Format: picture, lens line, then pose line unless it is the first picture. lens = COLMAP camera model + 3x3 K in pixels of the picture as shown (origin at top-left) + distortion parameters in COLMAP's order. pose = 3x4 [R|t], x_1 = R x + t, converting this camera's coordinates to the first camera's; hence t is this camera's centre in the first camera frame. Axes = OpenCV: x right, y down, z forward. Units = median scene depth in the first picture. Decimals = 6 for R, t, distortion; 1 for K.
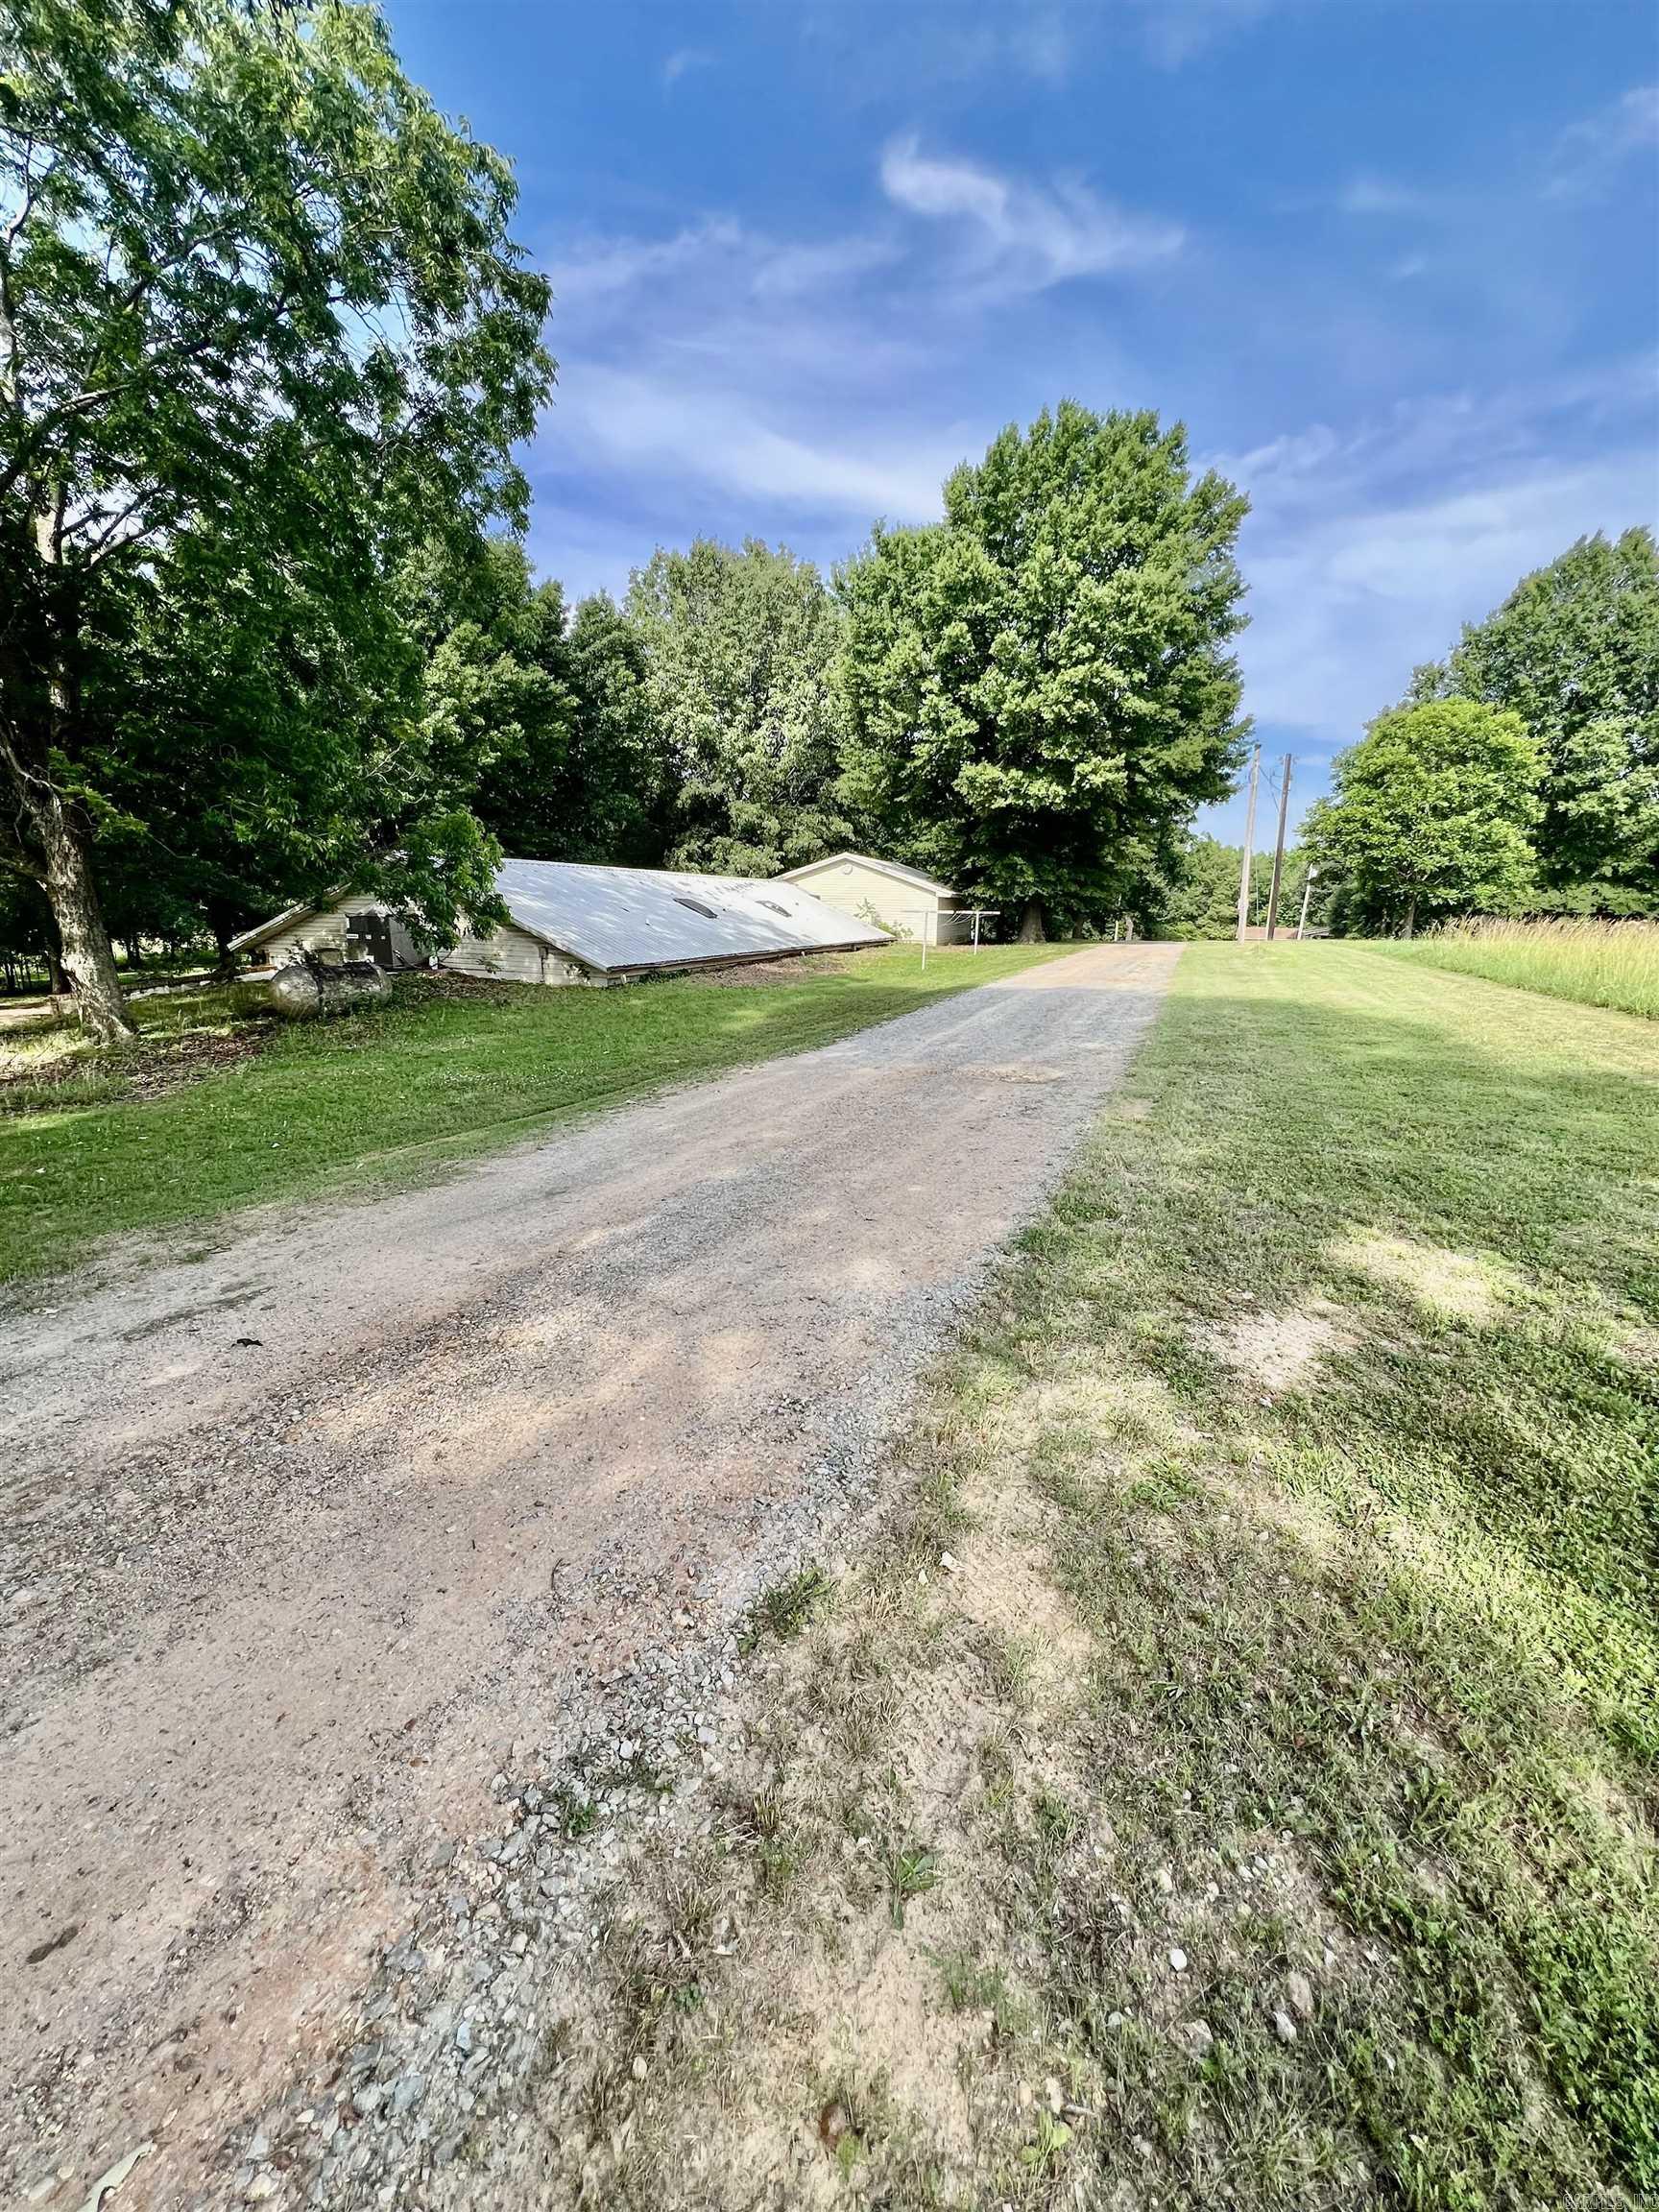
lens RADIAL K [[881.4, 0, 836.4], [0, 881.4, 1103.3], [0, 0, 1]] dist [0.001423, -0.000421]
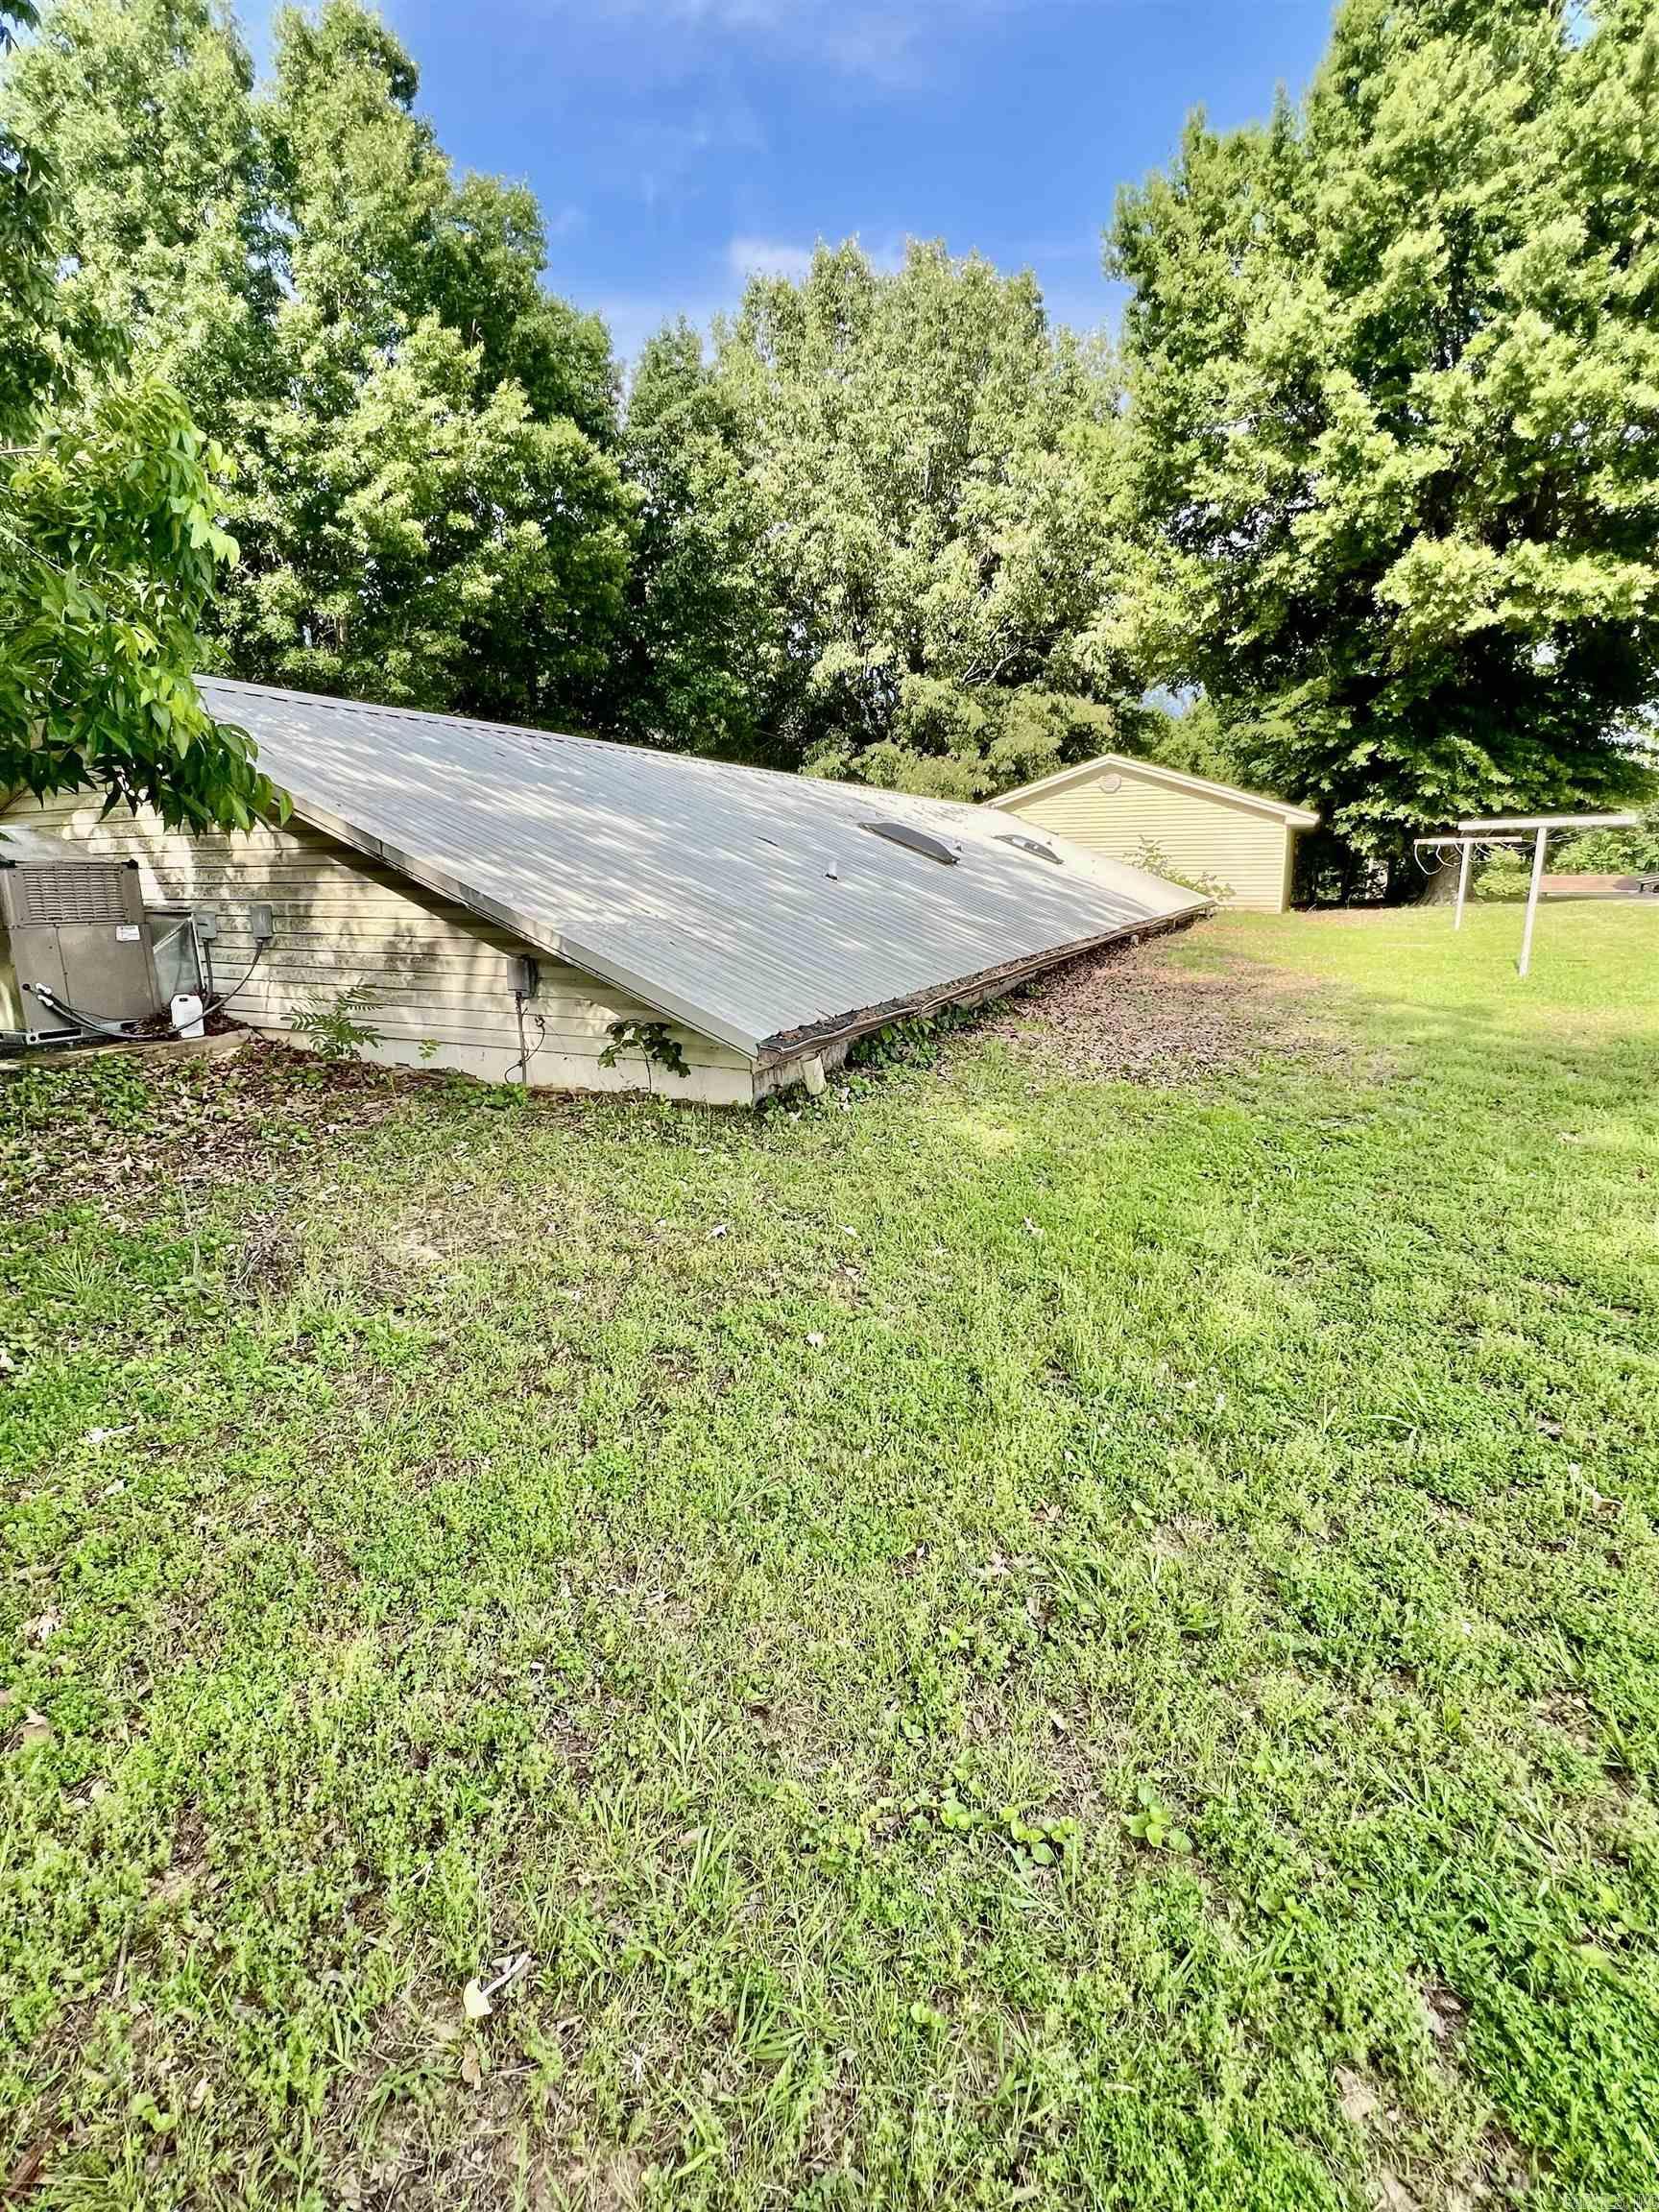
lens RADIAL K [[1032.4, 0, 825.0], [0, 1032.4, 1108.1], [0, 0, 1]] dist [0.002446, -0.000368]
pose [[0.993064, -0.008100, -0.117297, -0.097934], [0.008269, 0.999965, 0.000950, -0.063796], [0.117285, -0.001913, 0.993096, 0.339577]]
